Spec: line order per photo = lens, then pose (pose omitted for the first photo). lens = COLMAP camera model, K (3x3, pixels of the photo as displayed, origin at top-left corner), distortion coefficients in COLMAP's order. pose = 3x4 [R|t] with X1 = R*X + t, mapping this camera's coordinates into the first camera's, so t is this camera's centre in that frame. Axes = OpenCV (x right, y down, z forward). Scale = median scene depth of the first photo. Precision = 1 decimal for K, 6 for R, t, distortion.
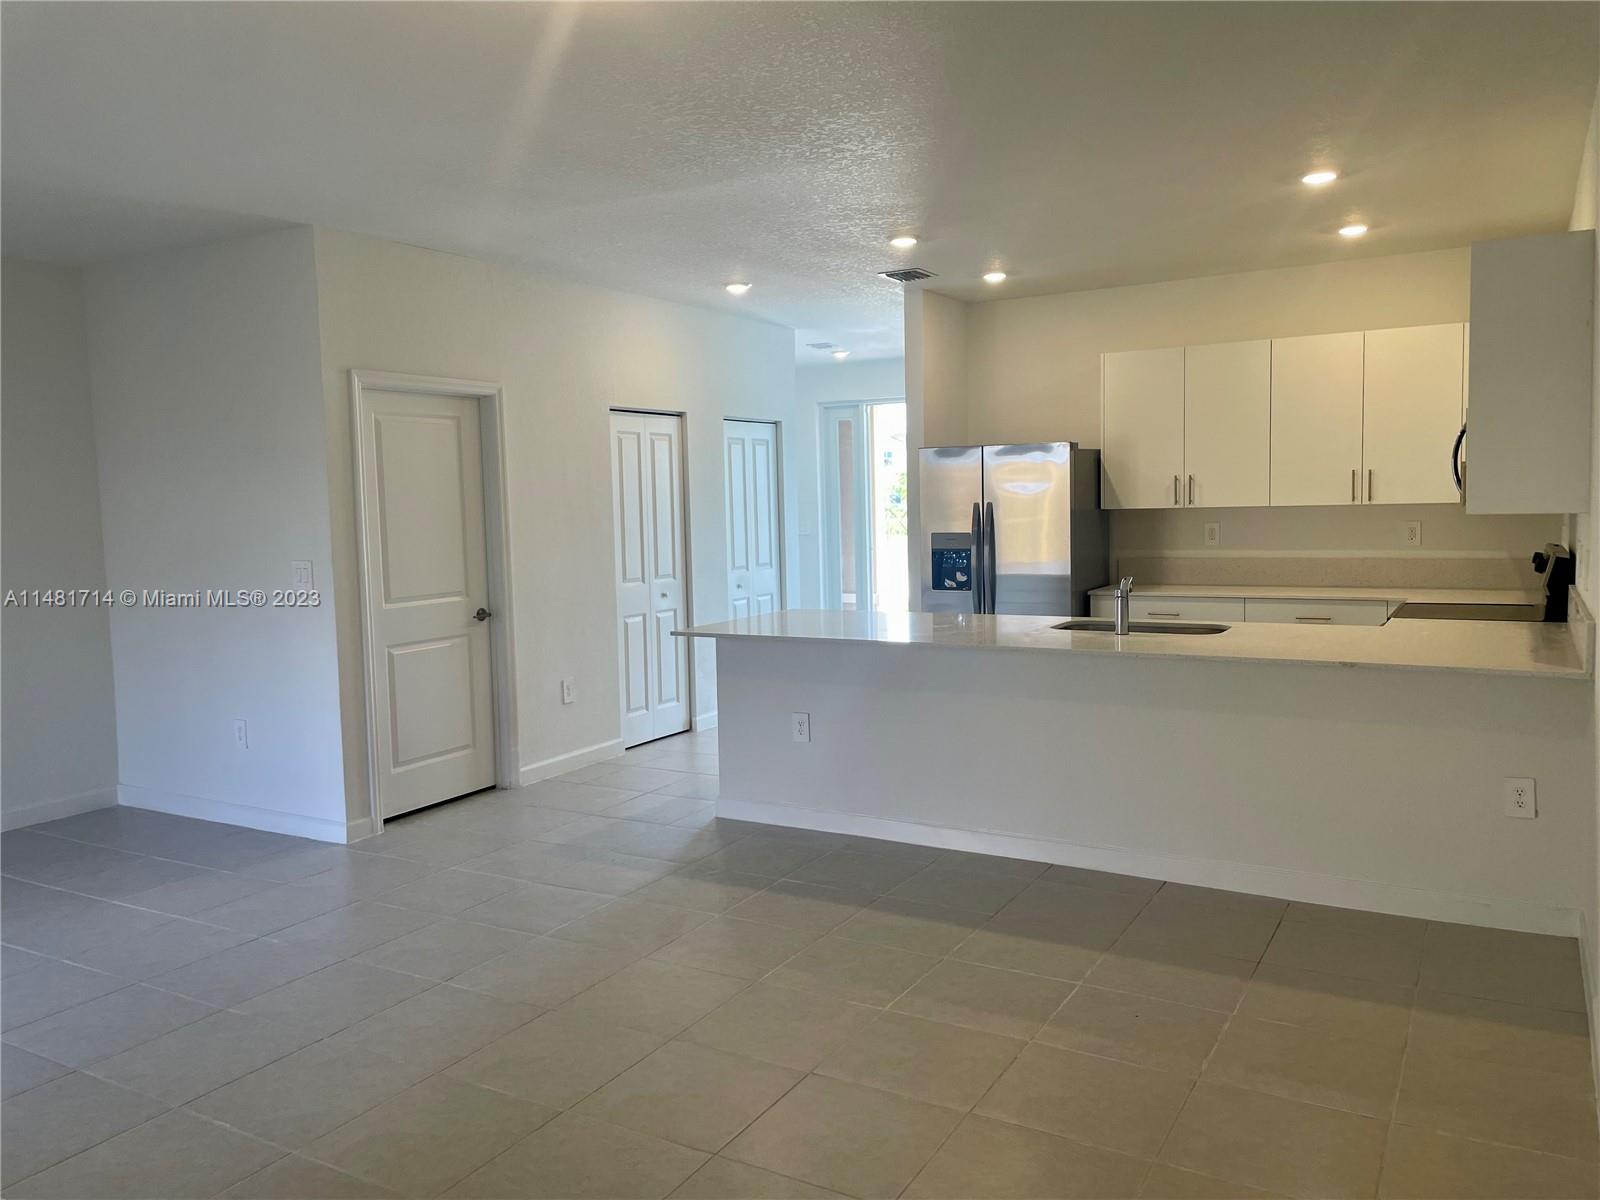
lens RADIAL K [[1200.5, 0, 796.6], [0, 1200.5, 590.6], [0, 0, 1]] dist [0.054294, -0.067076]
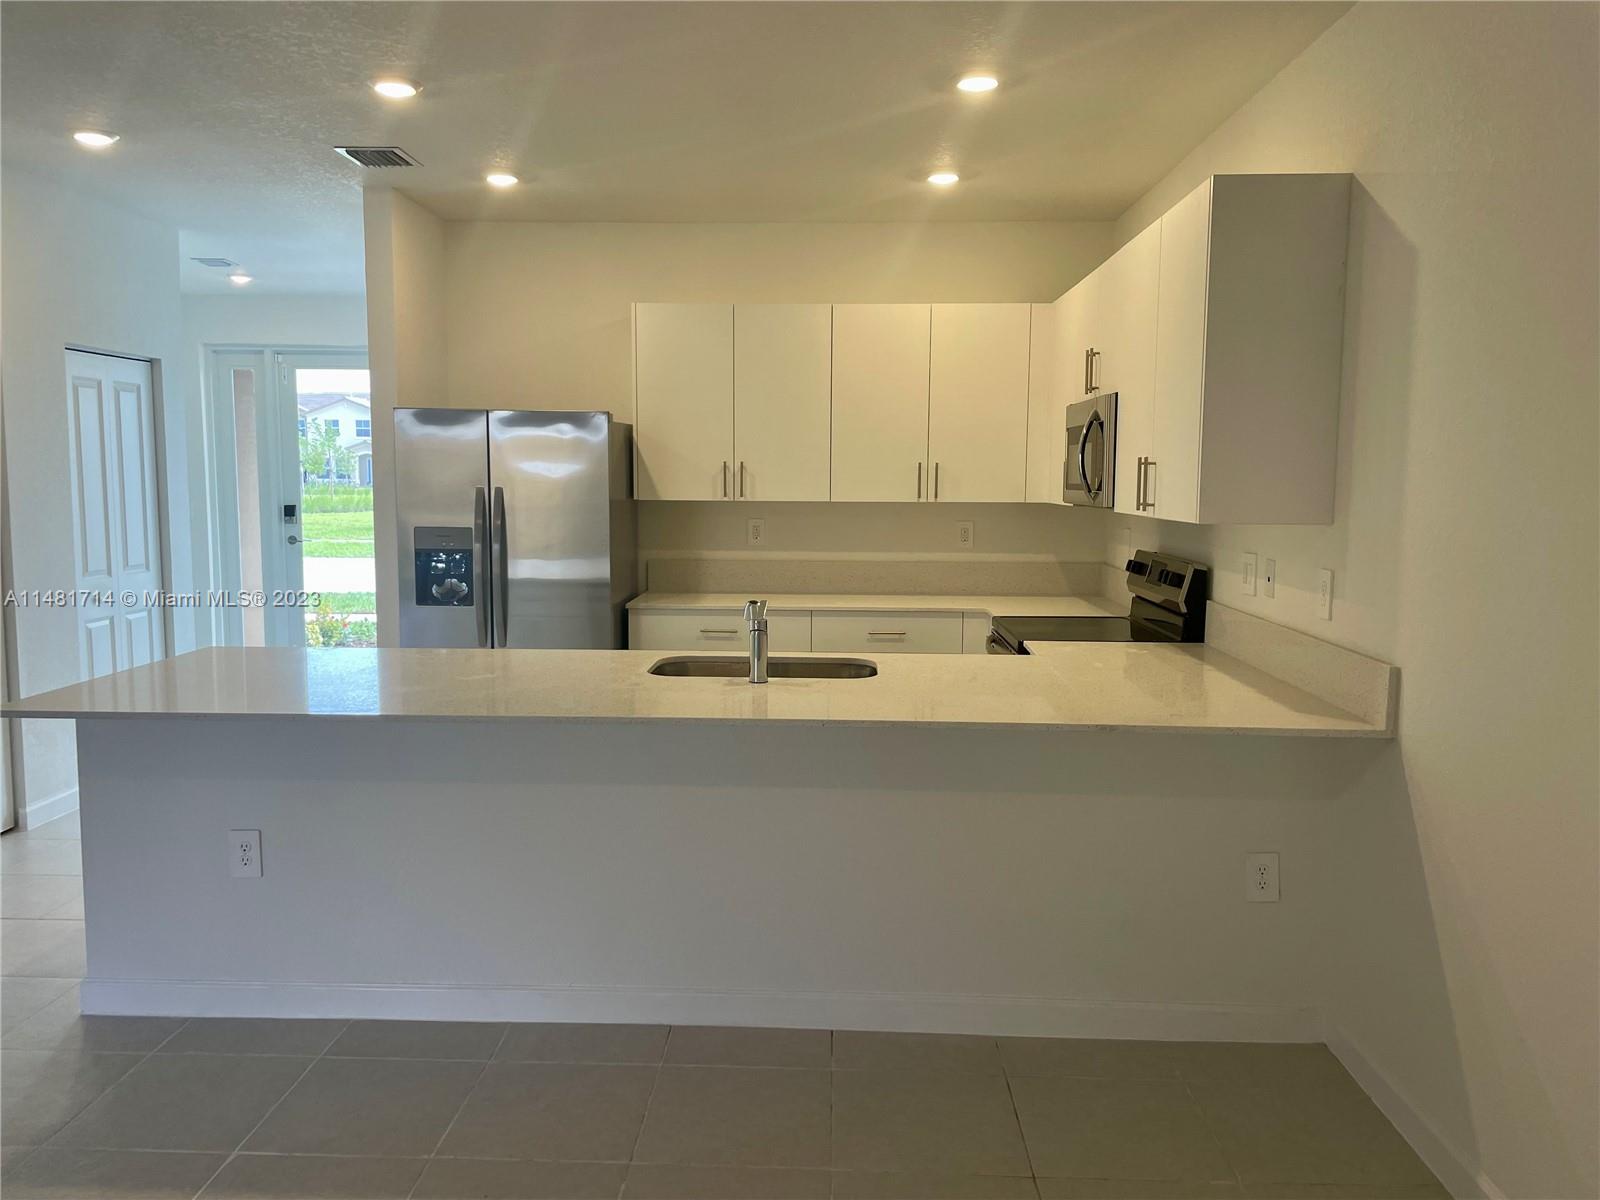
lens RADIAL K [[1200.5, 0, 803.0], [0, 1200.5, 593.9], [0, 0, 1]] dist [0.054294, -0.067076]
pose [[0.876912, -0.016781, 0.480358, -0.032373], [0.008109, 0.999765, 0.020123, -0.021193], [-0.480583, -0.013751, 0.876841, 0.257897]]
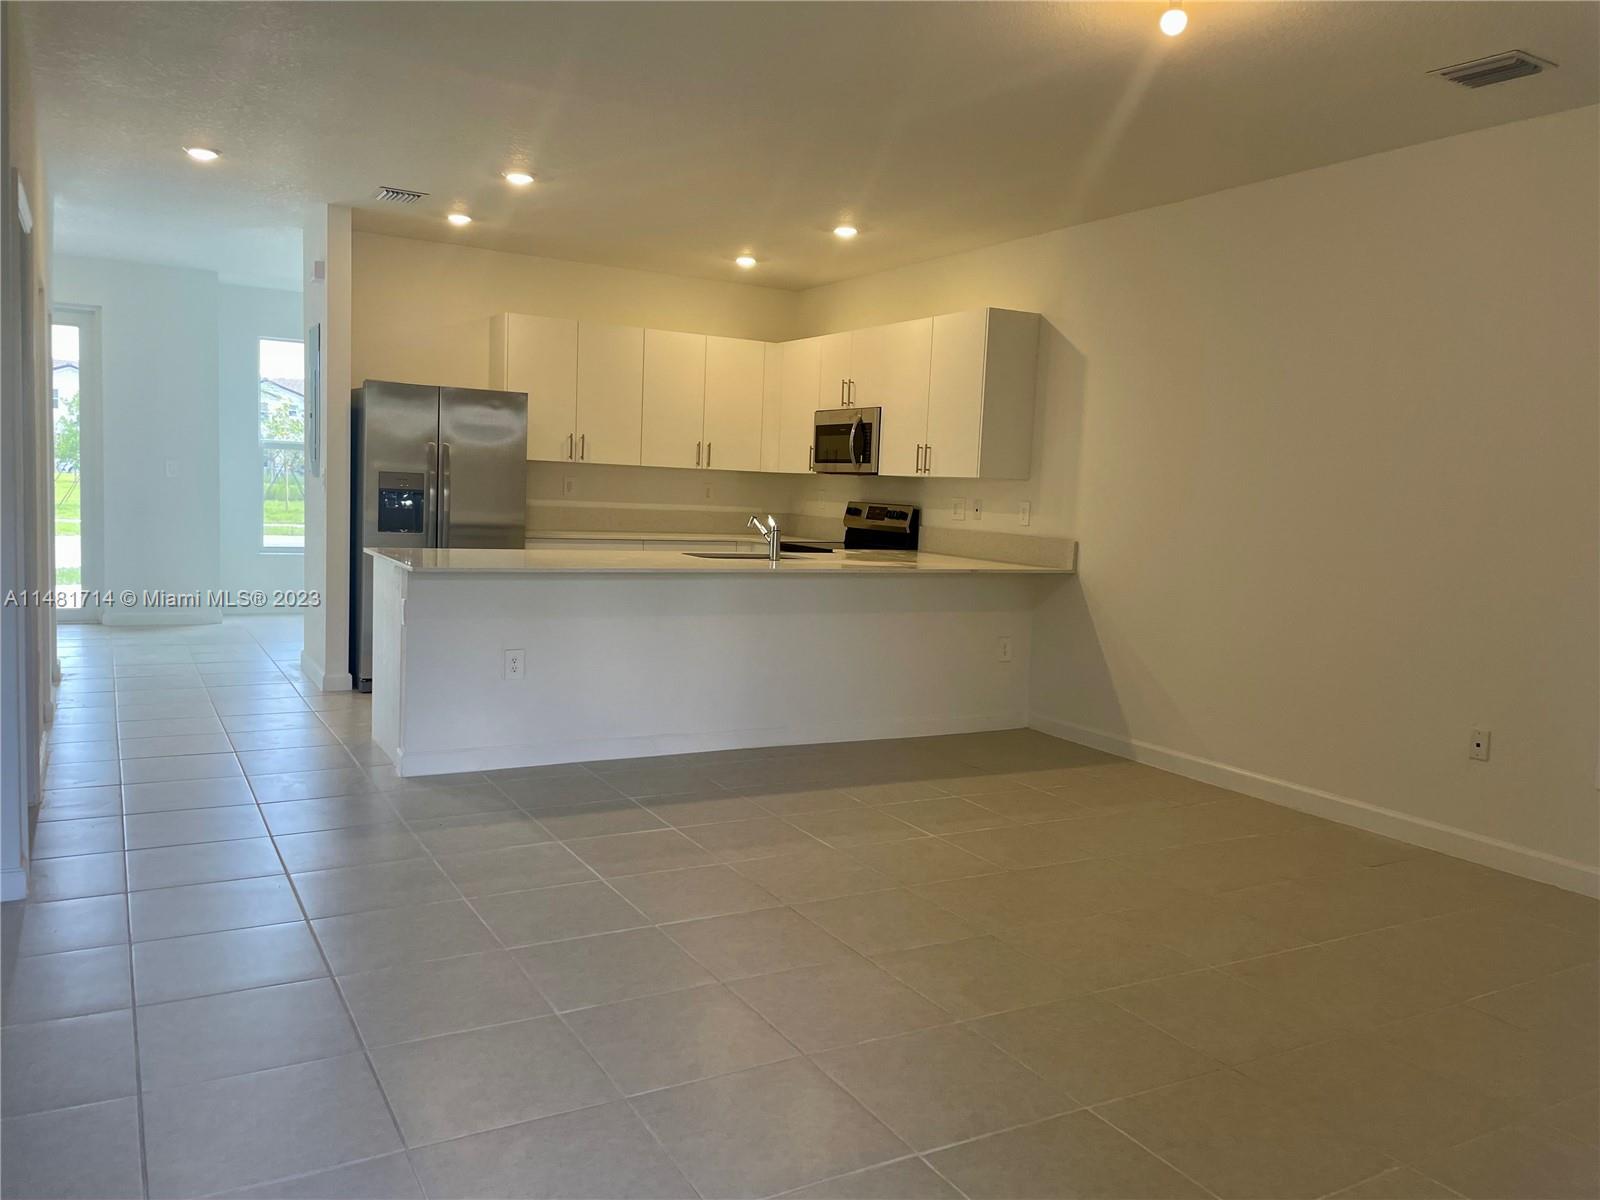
lens RADIAL K [[1200.5, 0, 802.3], [0, 1200.5, 600.1], [0, 0, 1]] dist [0.054294, -0.067076]
pose [[0.501885, -0.038182, 0.864091, -0.564638], [0.010356, 0.999219, 0.038138, 0.020786], [-0.864872, -0.010193, 0.501889, 0.238328]]
